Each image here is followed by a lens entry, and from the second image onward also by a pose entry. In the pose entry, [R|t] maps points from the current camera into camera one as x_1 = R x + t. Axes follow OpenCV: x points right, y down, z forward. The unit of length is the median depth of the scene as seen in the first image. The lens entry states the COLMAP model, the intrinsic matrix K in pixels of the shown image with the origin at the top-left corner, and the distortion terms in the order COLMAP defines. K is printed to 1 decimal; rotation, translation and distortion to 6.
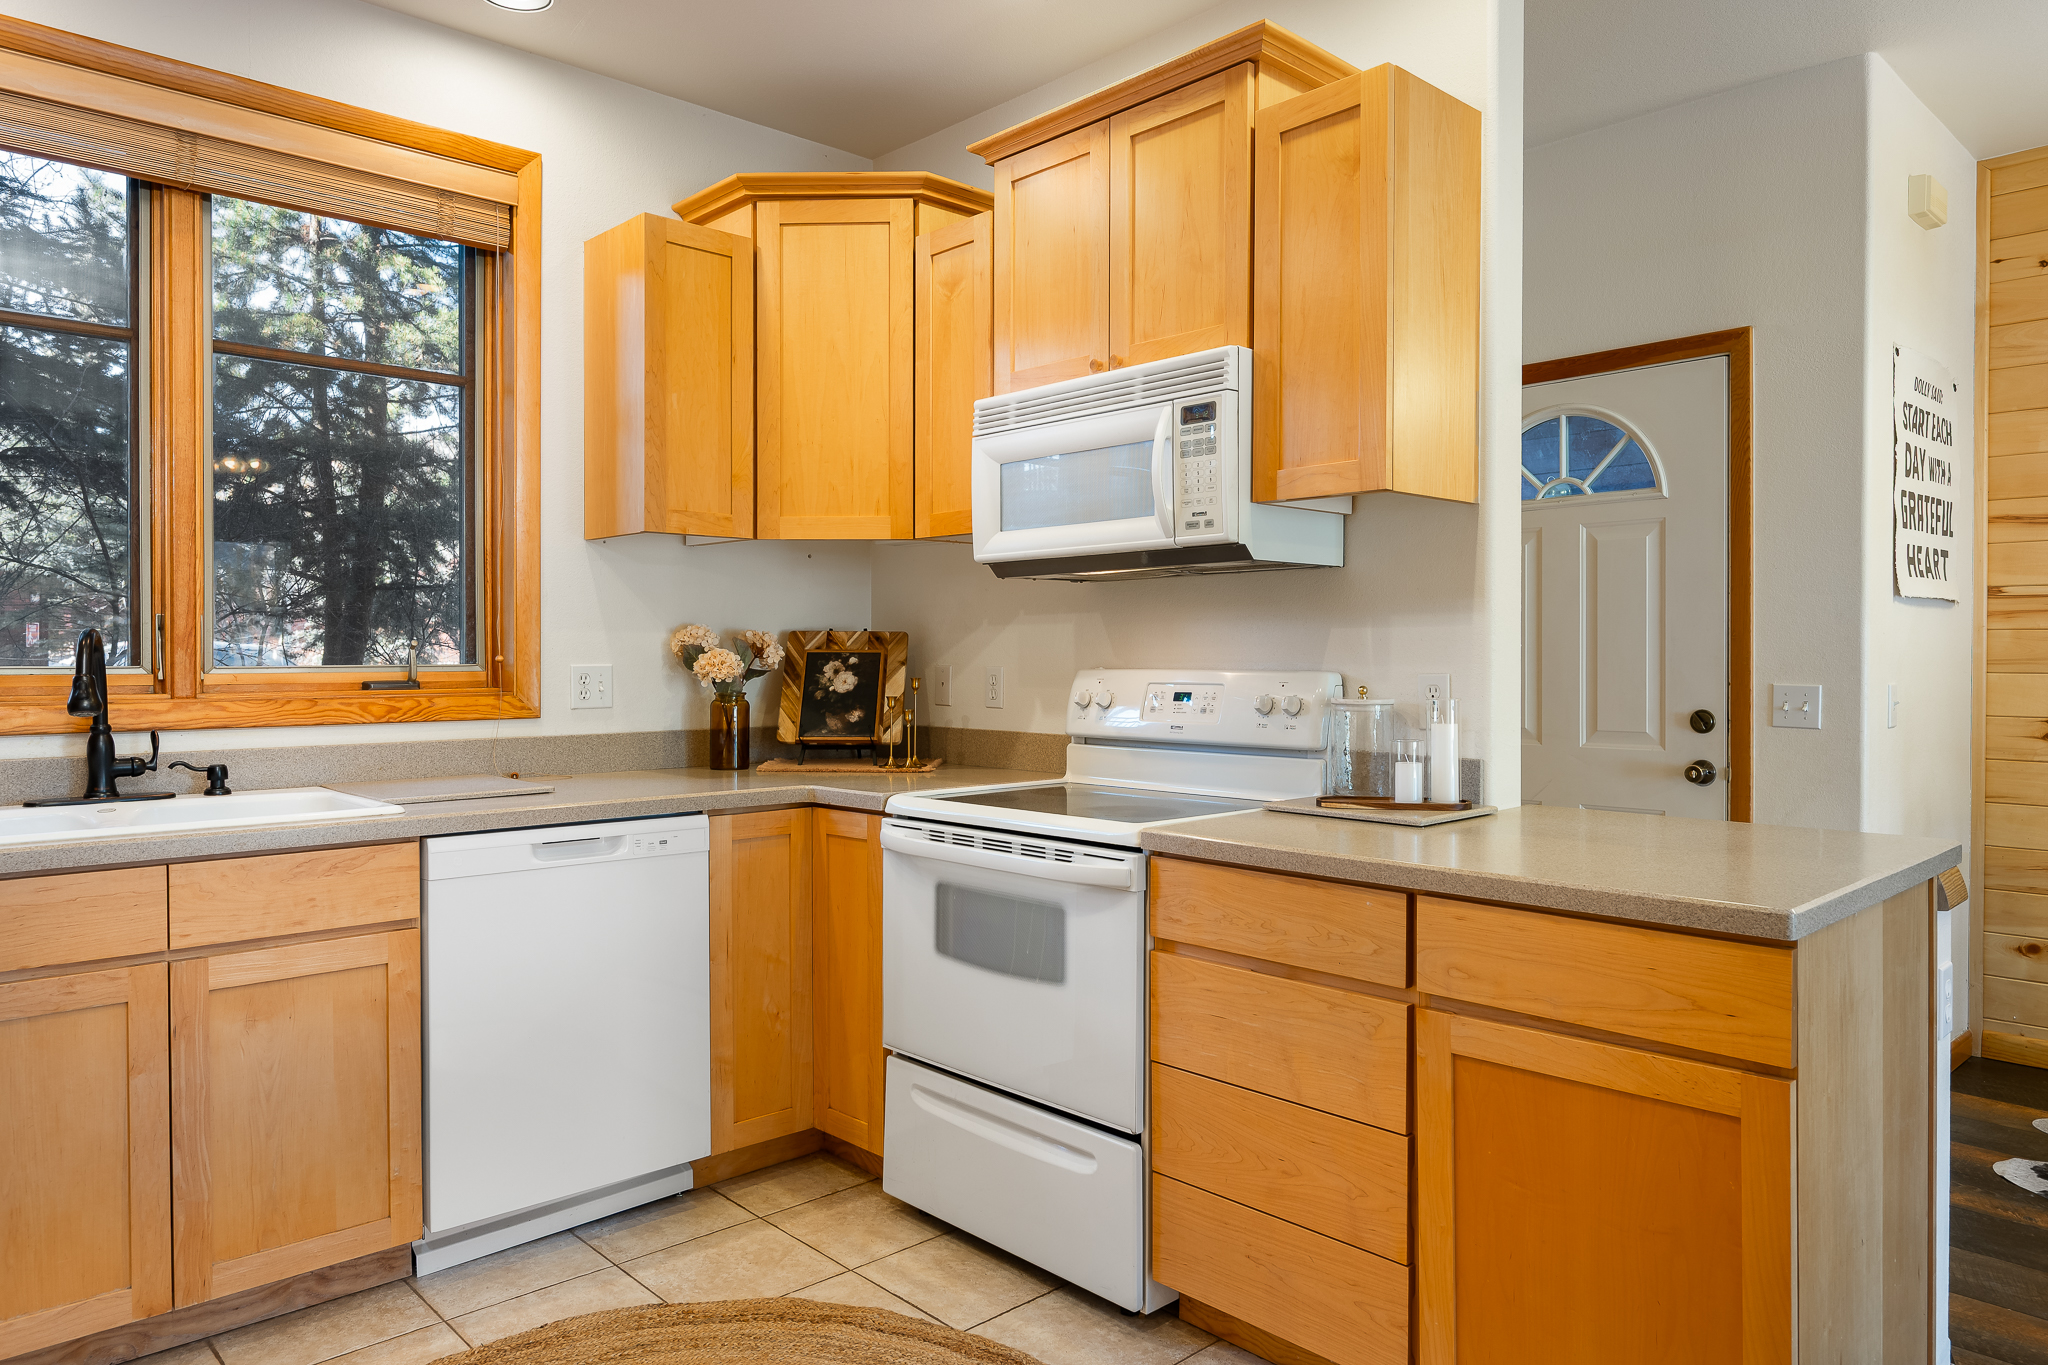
lens RADIAL K [[1339.0, 0, 1028.5], [0, 1339.0, 669.2], [0, 0, 1]] dist [-0.001905, -0.003238]
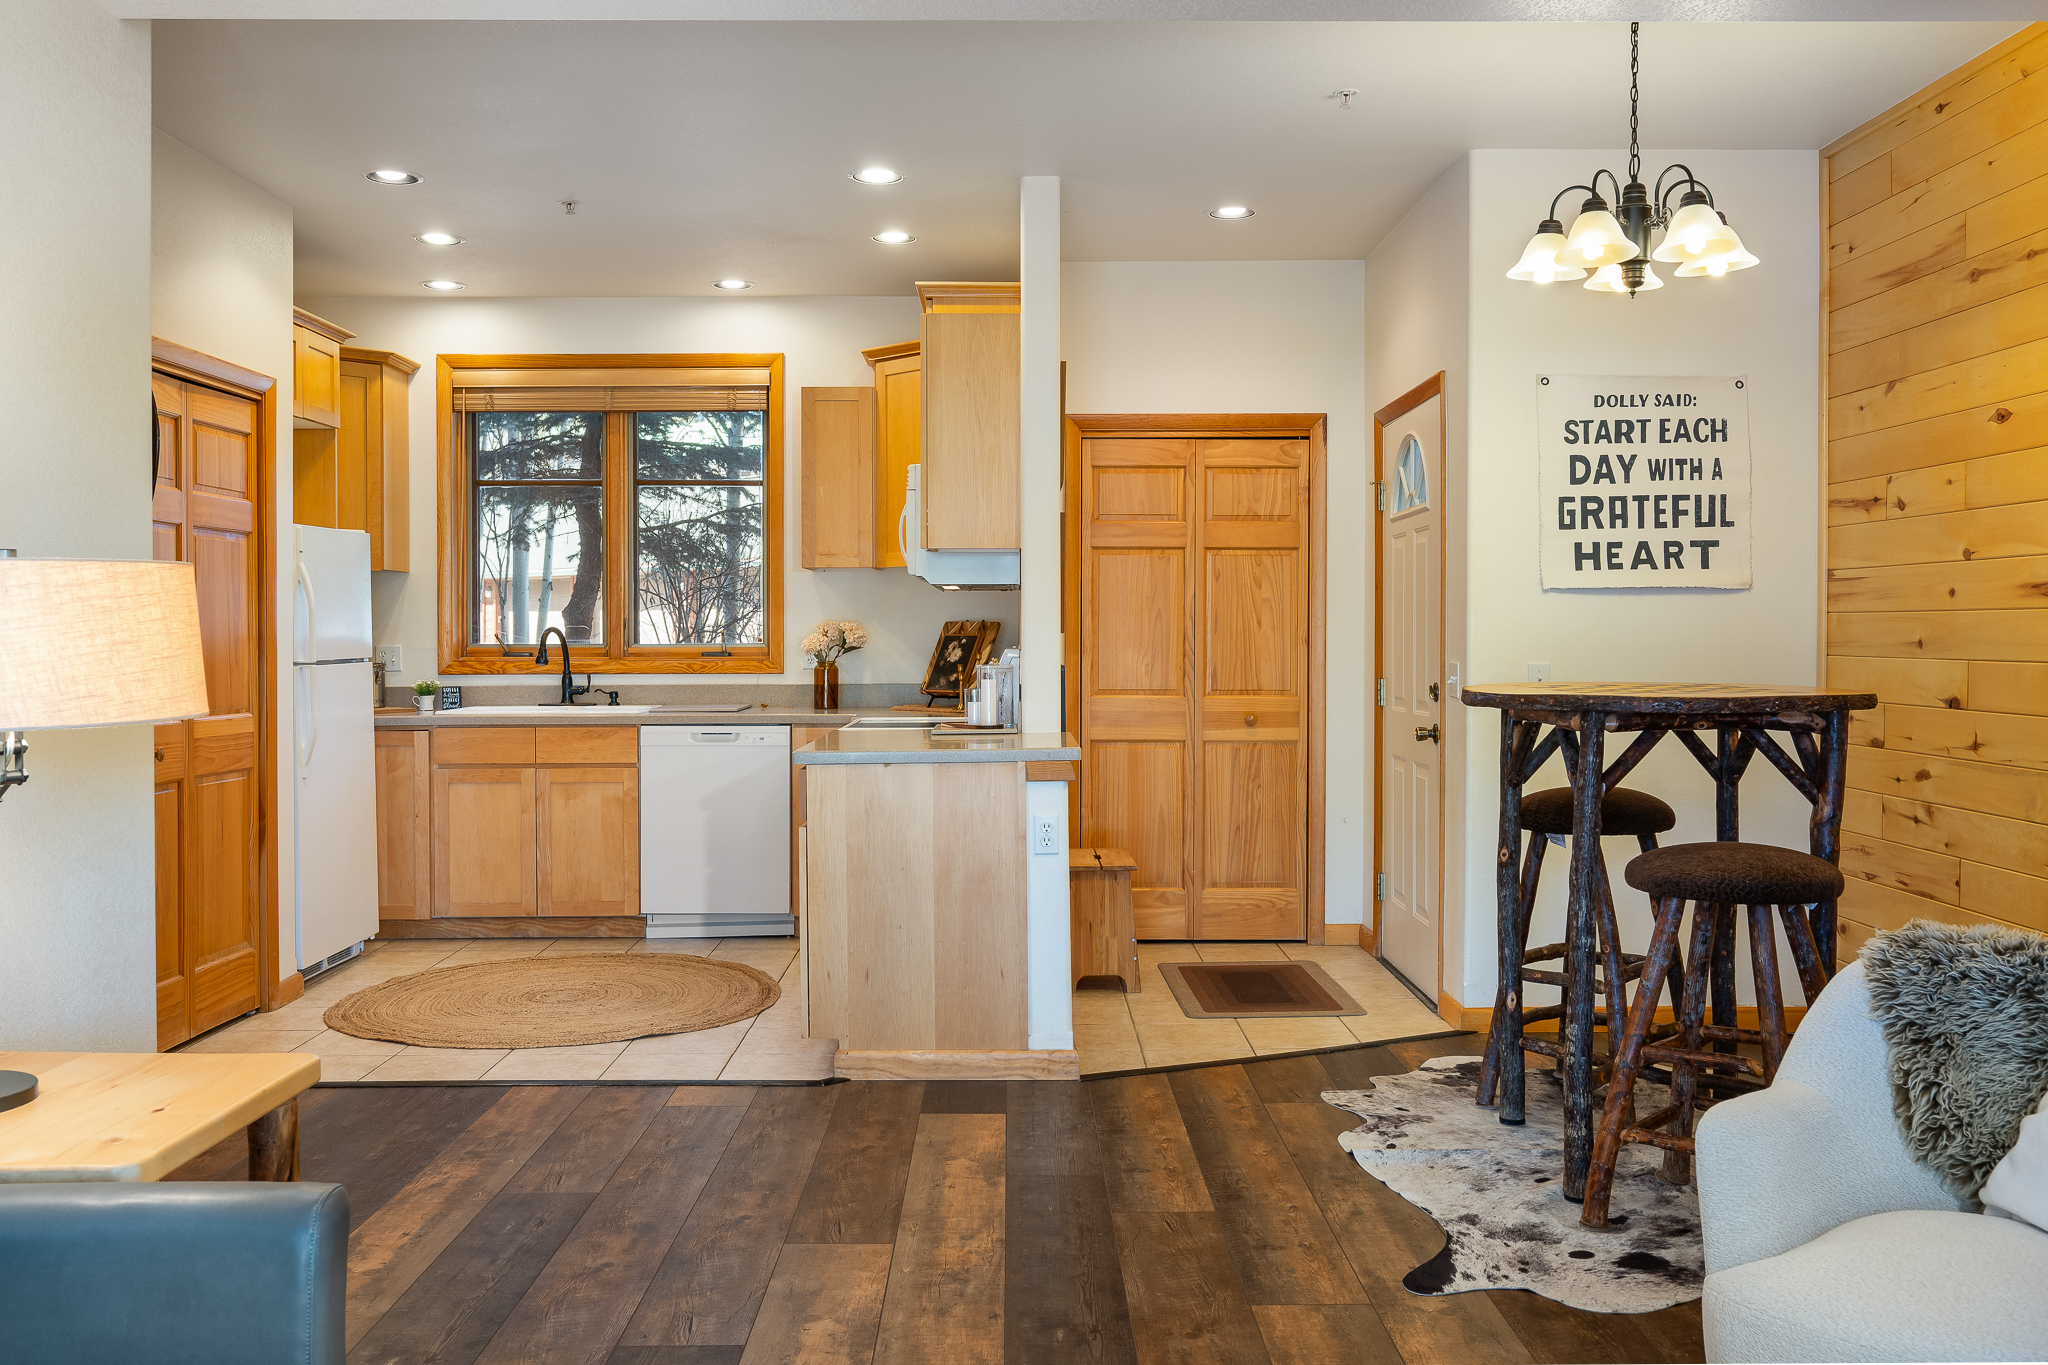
lens RADIAL K [[1720.8, 0, 1027.5], [0, 1720.8, 655.2], [0, 0, 1]] dist [-0.004184, -0.002196]
pose [[0.734528, 0.007301, -0.678539, 1.472955], [-0.004520, 0.999973, 0.005867, -0.002763], [0.678563, -0.001243, 0.734541, -0.462664]]
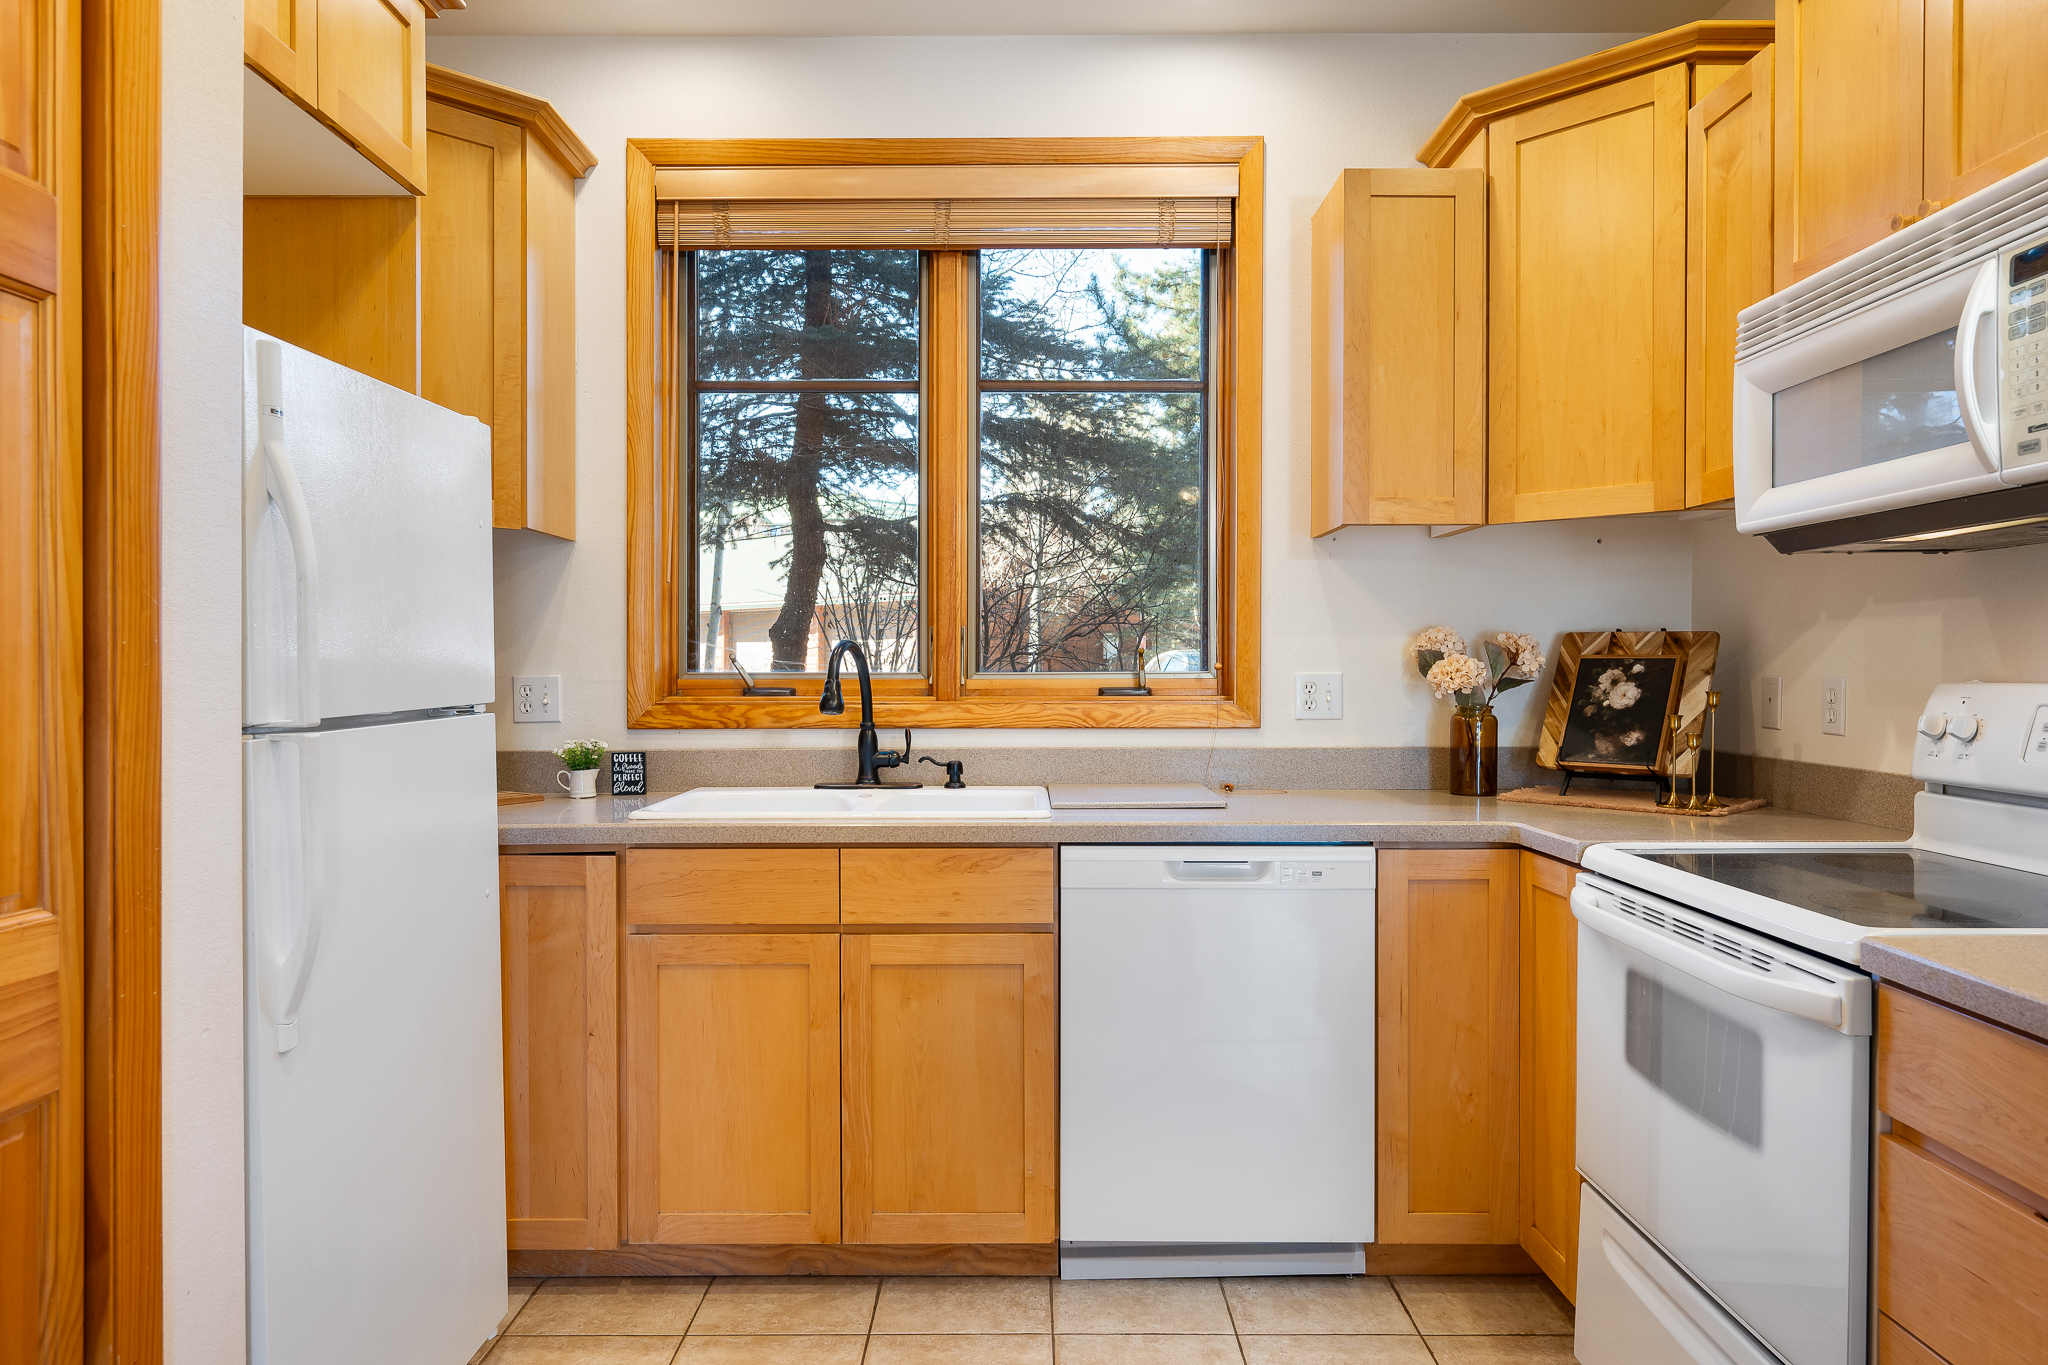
lens RADIAL K [[1323.5, 0, 1027.5], [0, 1323.5, 675.3], [0, 0, 1]] dist [-0.003384, -0.002281]
pose [[0.726504, 0.005635, -0.687140, 0.170459], [-0.006050, 0.999980, 0.001803, -0.002039], [0.687136, 0.002847, 0.726523, 0.211019]]
